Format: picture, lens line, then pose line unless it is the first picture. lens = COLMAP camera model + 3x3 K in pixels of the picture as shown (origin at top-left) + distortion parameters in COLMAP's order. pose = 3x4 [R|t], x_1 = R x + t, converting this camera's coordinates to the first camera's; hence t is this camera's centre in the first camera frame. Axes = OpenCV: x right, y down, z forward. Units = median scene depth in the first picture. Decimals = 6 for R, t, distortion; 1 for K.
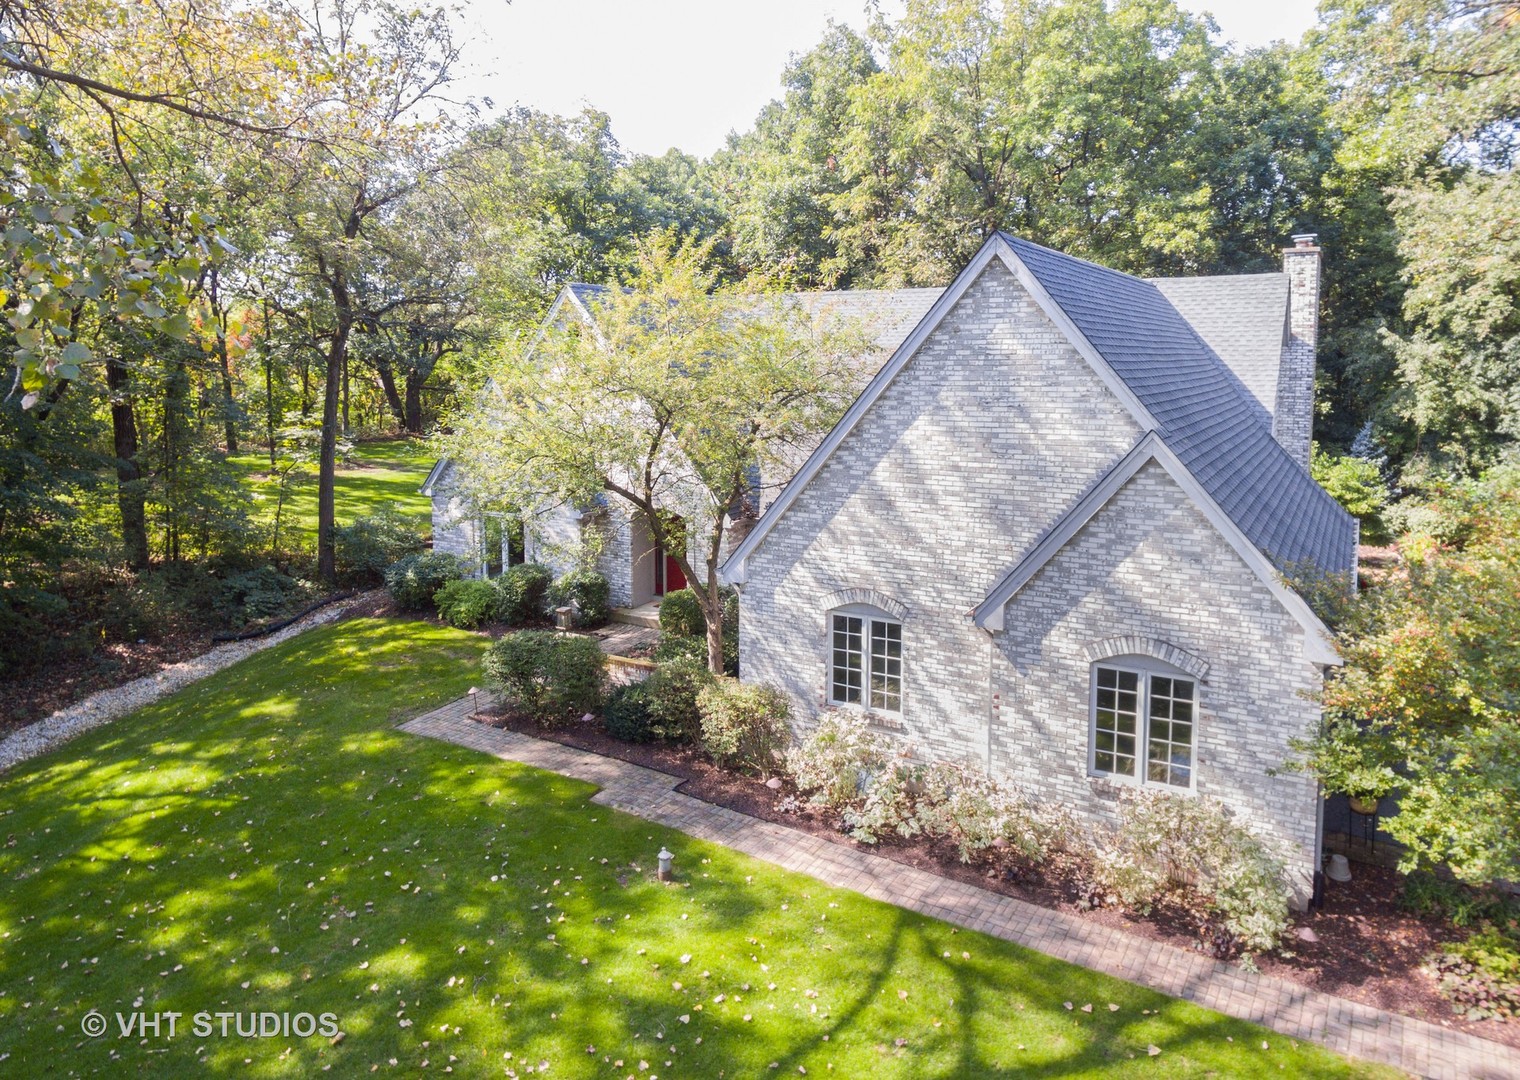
lens RADIAL K [[995.7, 0, 753.6], [0, 995.7, 439.7], [0, 0, 1]] dist [0.042701, -0.038371]
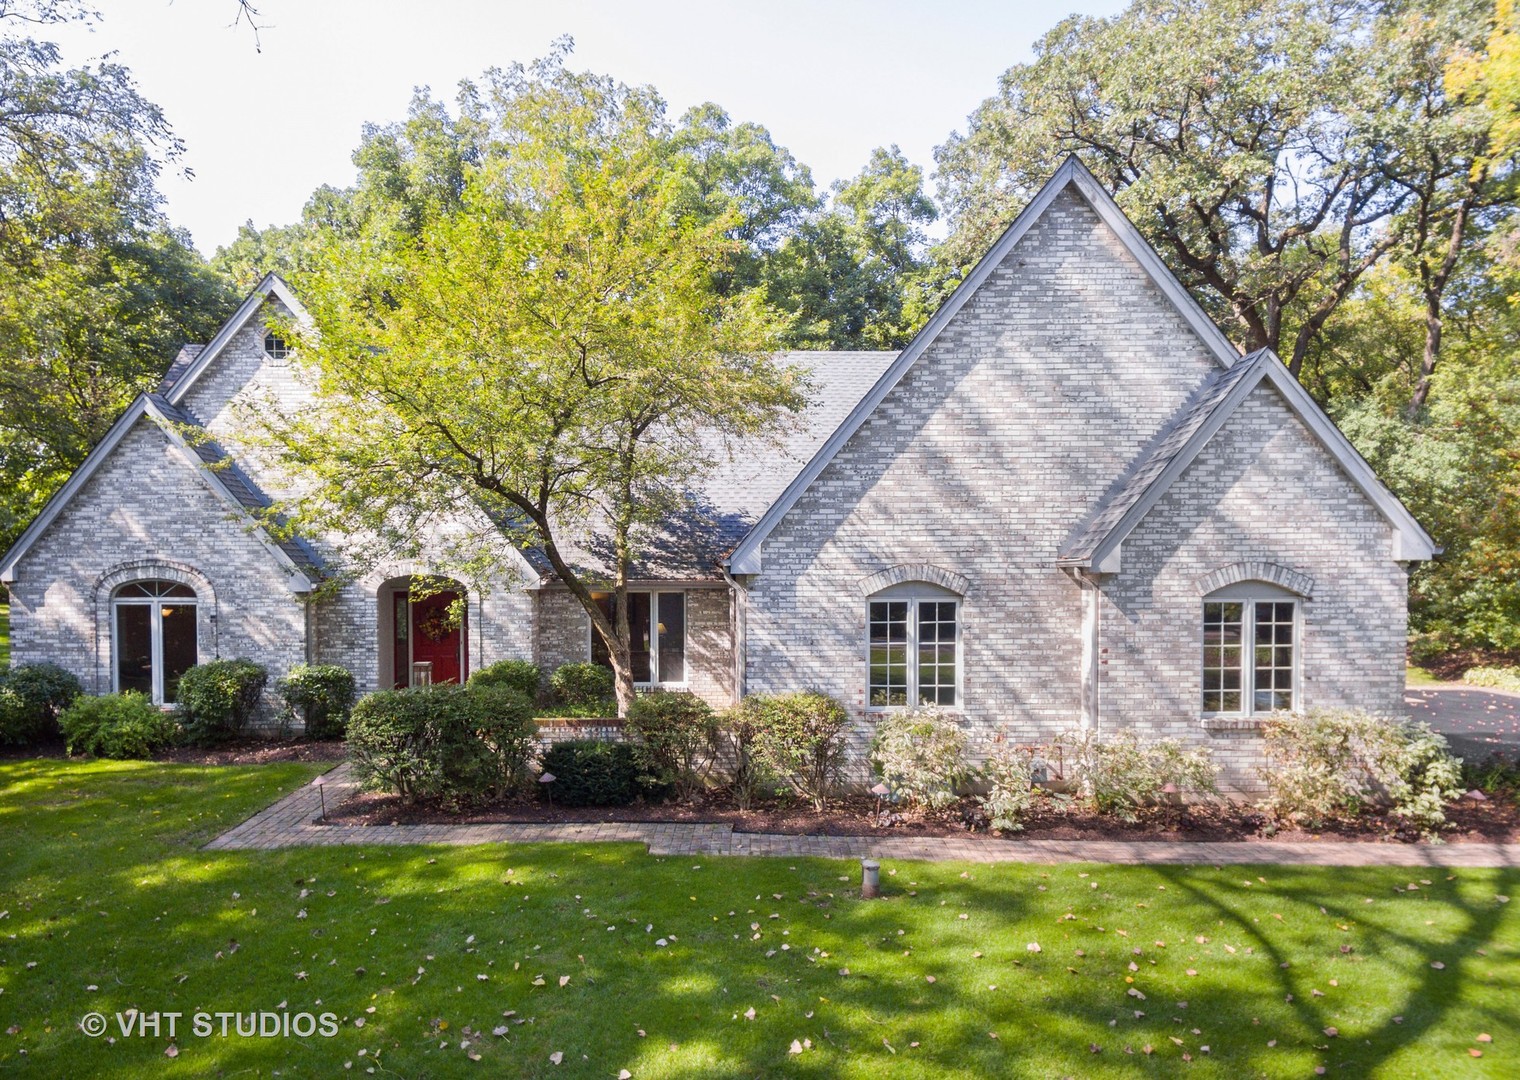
lens RADIAL K [[1020.2, 0, 731.5], [0, 1020.2, 579.0], [0, 0, 1]] dist [0.044819, -0.038543]
pose [[0.850927, -0.009006, 0.525207, -0.481608], [0.047912, 0.997016, -0.060530, 0.206191], [-0.523095, 0.076670, 0.848819, 0.334130]]
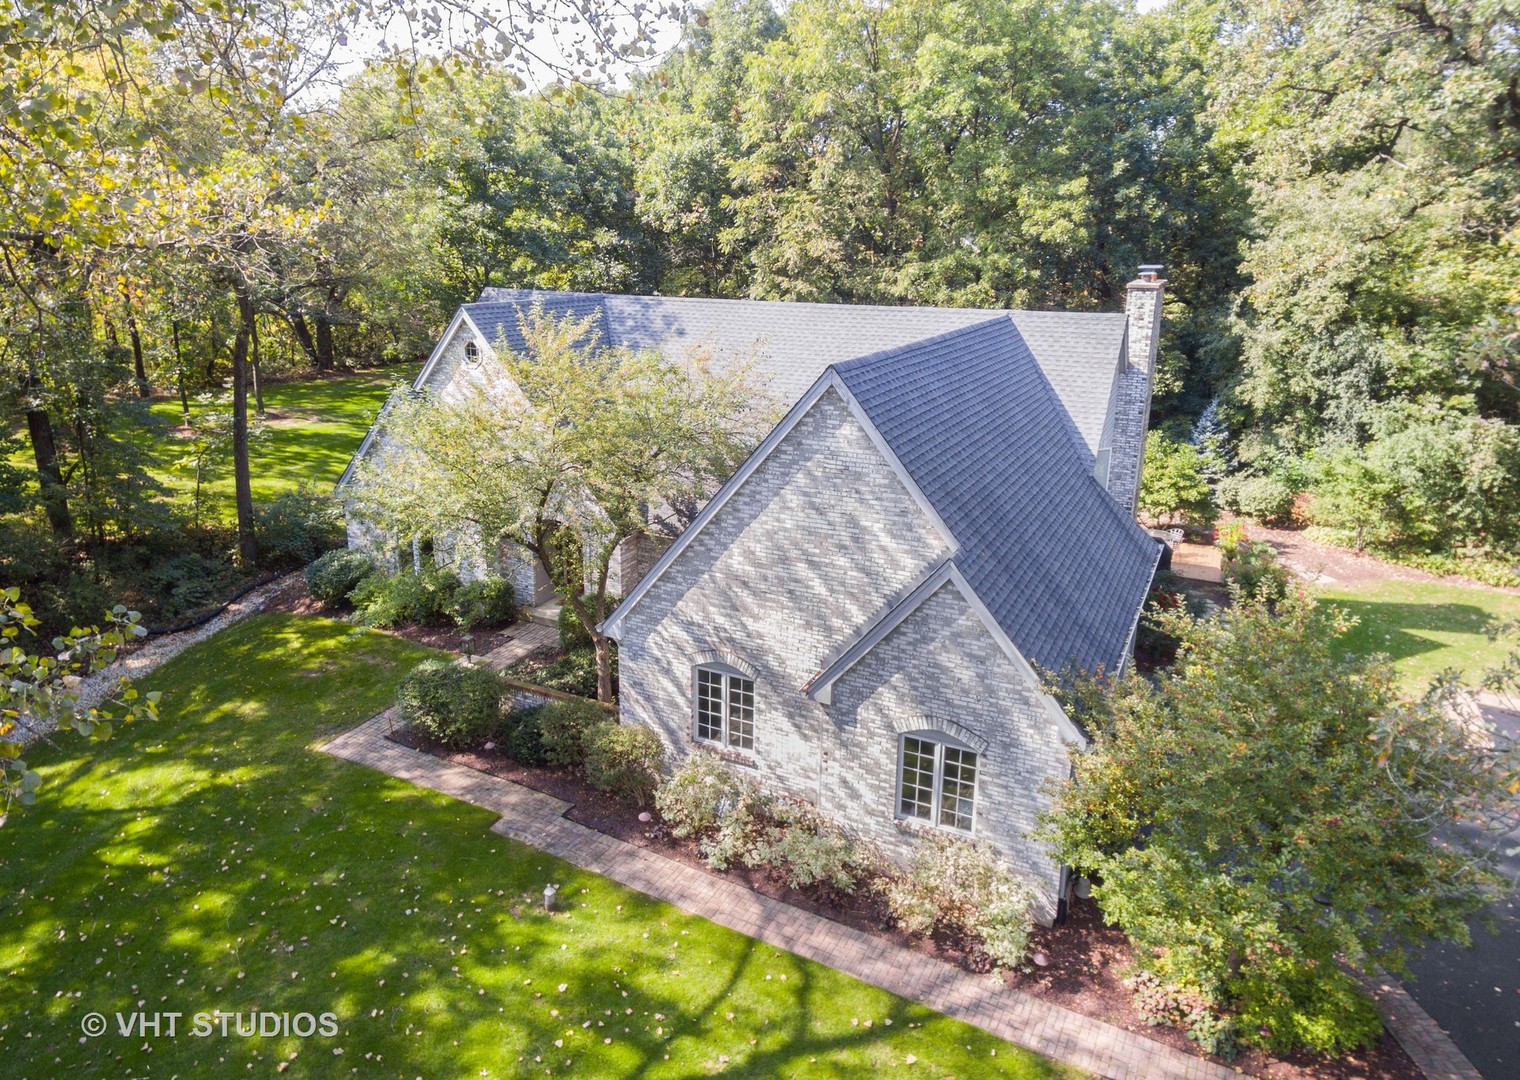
lens RADIAL K [[985.3, 0, 735.3], [0, 985.3, 476.3], [0, 0, 1]] dist [0.033372, -0.027626]
pose [[0.998240, -0.004947, 0.059089, 0.057636], [-0.004337, 0.987751, 0.155975, -0.230382], [-0.059137, -0.155957, 0.985992, -0.104985]]
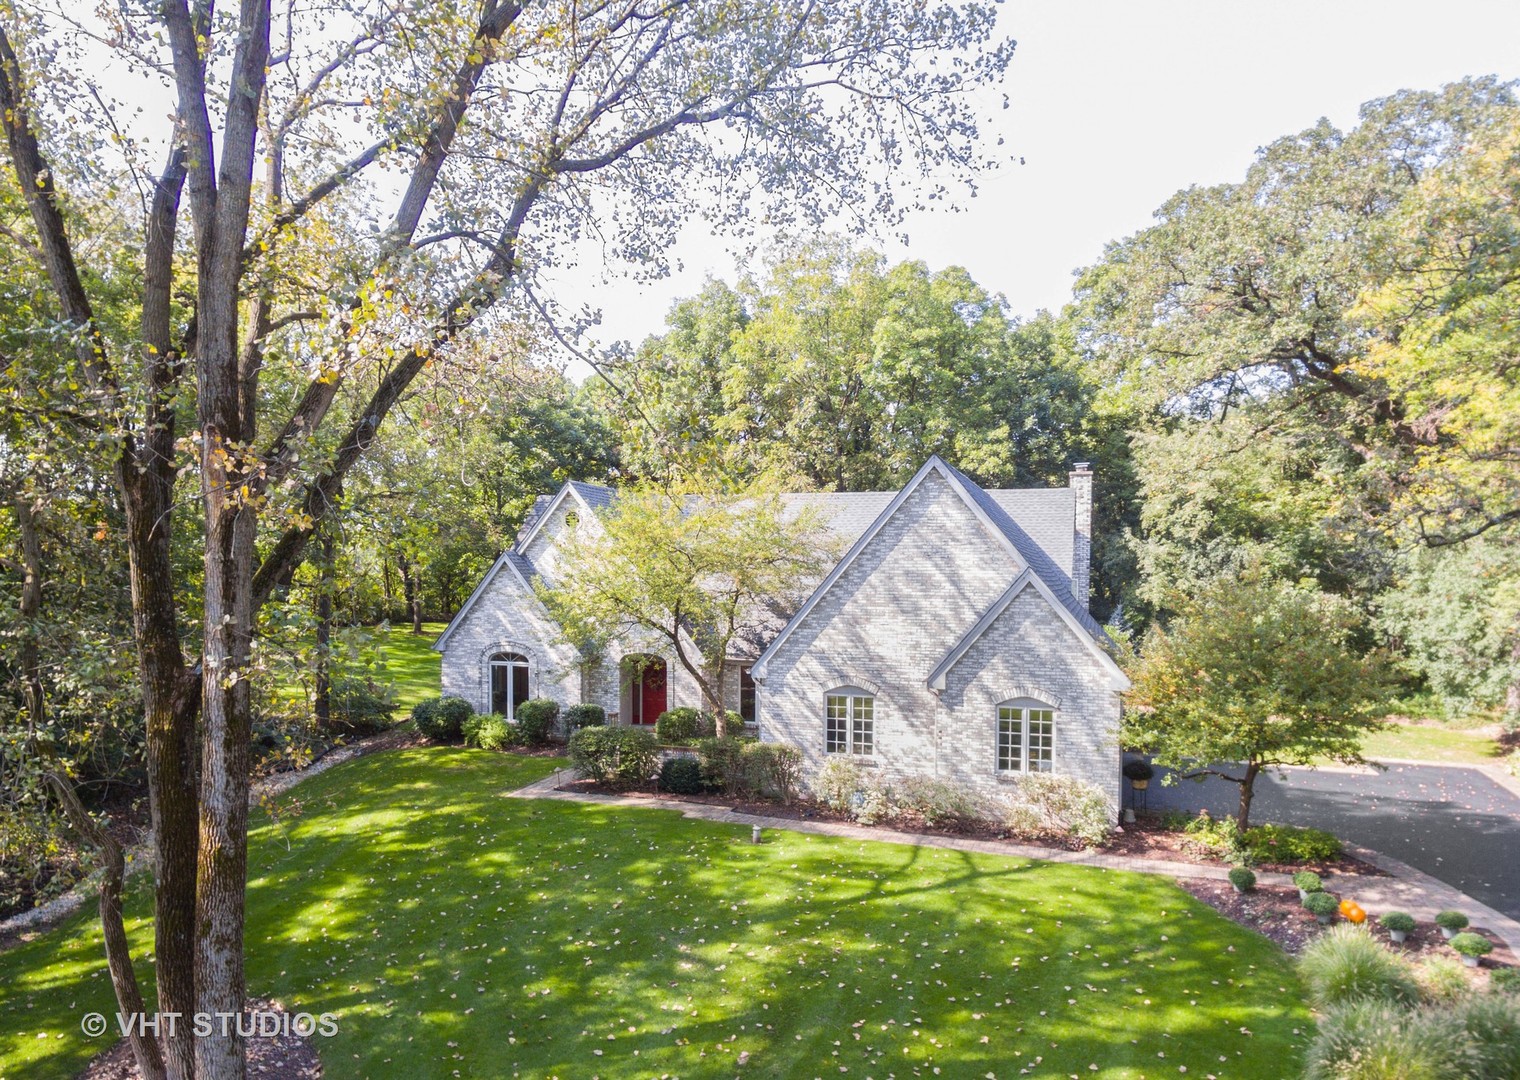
lens RADIAL K [[1020.2, 0, 731.5], [0, 1020.2, 579.0], [0, 0, 1]] dist [0.044819, -0.038543]
pose [[0.980324, 0.009831, 0.197151, -0.389385], [0.004723, 0.997305, -0.073217, 0.112060], [-0.197340, 0.072707, 0.977635, -0.551212]]
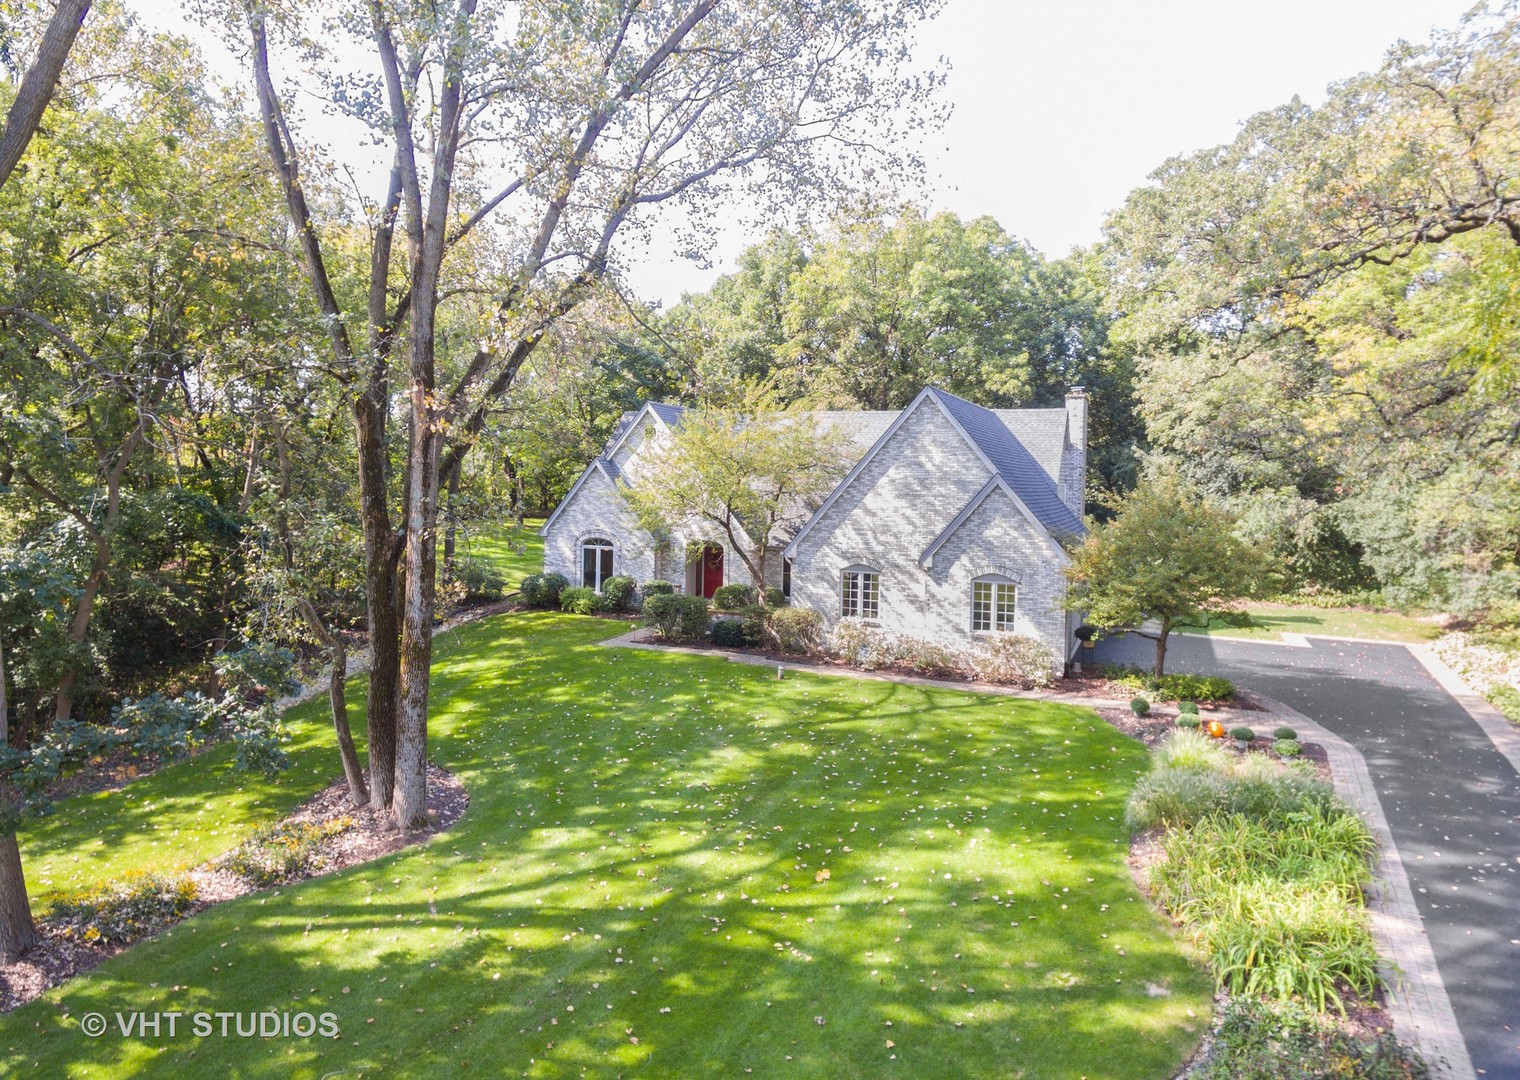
lens RADIAL K [[970.6, 0, 722.1], [0, 970.6, 477.4], [0, 0, 1]] dist [0.001714, -0.000551]
pose [[0.993995, 0.019942, 0.107597, -0.377273], [-0.010922, 0.996424, -0.083779, 0.155562], [-0.108883, 0.082101, 0.990658, -0.916892]]
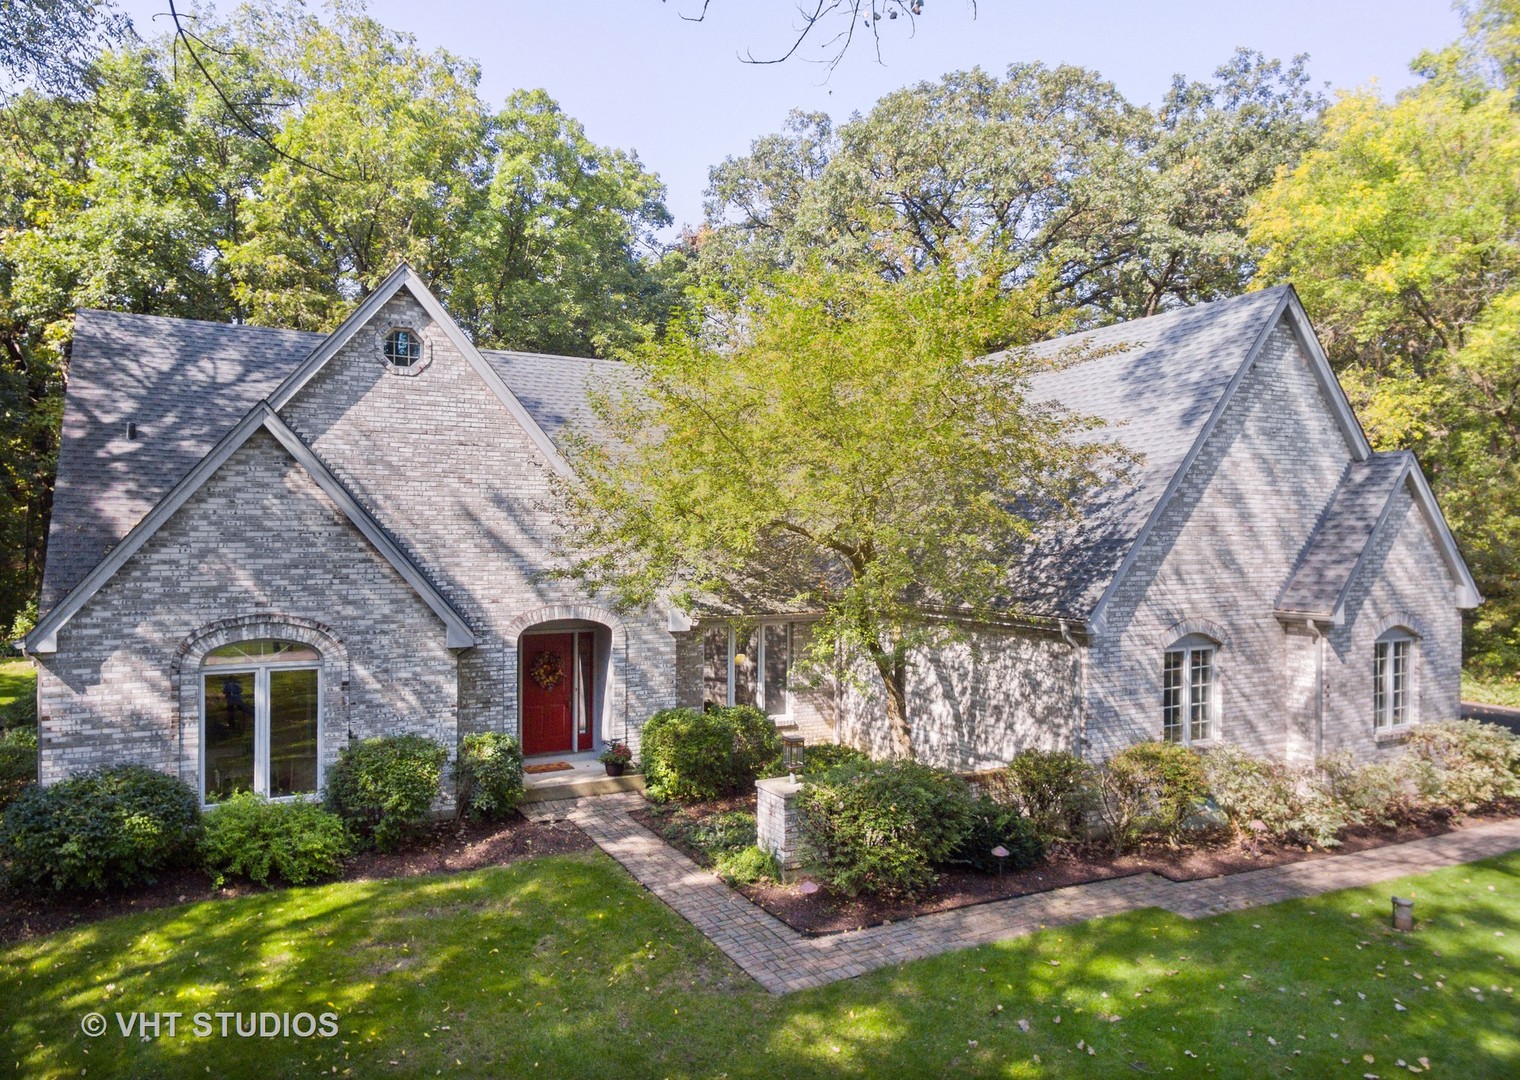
lens RADIAL K [[966.5, 0, 780.2], [0, 966.5, 533.3], [0, 0, 1]] dist [0.054001, -0.065024]
pose [[0.527406, 0.007311, 0.849582, -0.919062], [0.069561, 0.996234, -0.051756, 0.086355], [-0.846761, 0.086394, 0.524911, 0.825982]]
